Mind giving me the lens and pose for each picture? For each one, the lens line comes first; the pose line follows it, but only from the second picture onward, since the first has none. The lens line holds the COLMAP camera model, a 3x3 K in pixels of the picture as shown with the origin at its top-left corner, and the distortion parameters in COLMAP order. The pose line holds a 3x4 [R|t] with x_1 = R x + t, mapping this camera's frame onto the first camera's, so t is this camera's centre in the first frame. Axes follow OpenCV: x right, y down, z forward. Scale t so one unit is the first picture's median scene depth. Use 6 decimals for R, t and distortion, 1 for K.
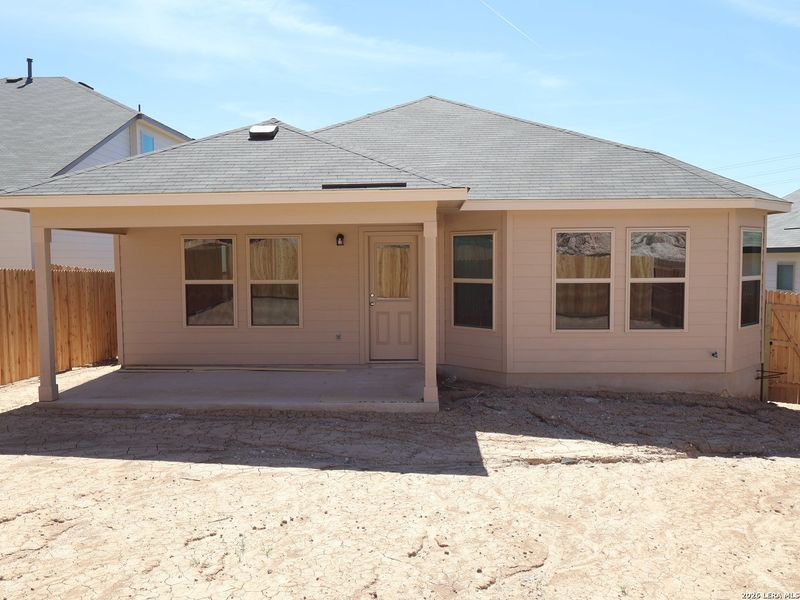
lens RADIAL K [[649.1, 0, 404.5], [0, 649.1, 309.2], [0, 0, 1]] dist [0.001424, 0.002862]
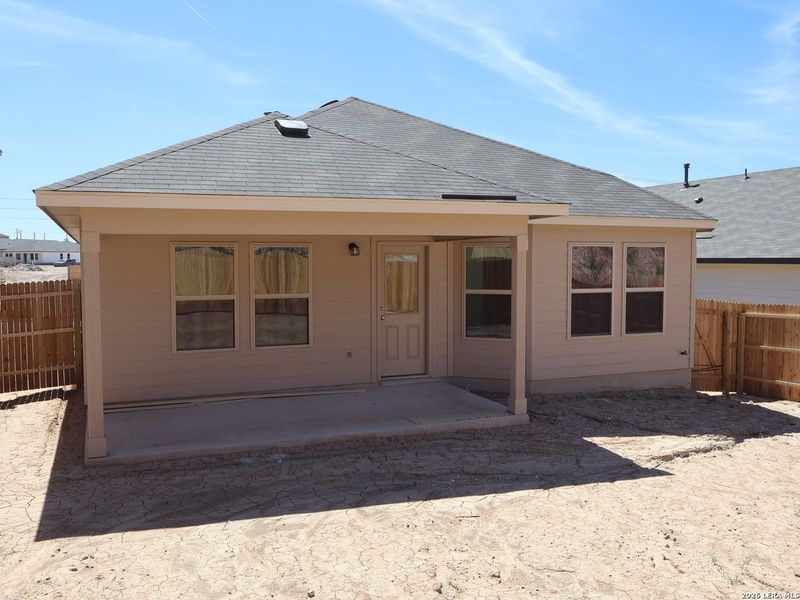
lens RADIAL K [[686.9, 0, 400.0], [0, 686.9, 300.0], [0, 0, 1]] dist [0.009945, 0.006685]
pose [[0.905129, -0.017505, 0.424777, -0.619331], [0.027864, 0.999446, -0.018186, -0.020404], [-0.424224, 0.028296, 0.905115, 0.119355]]
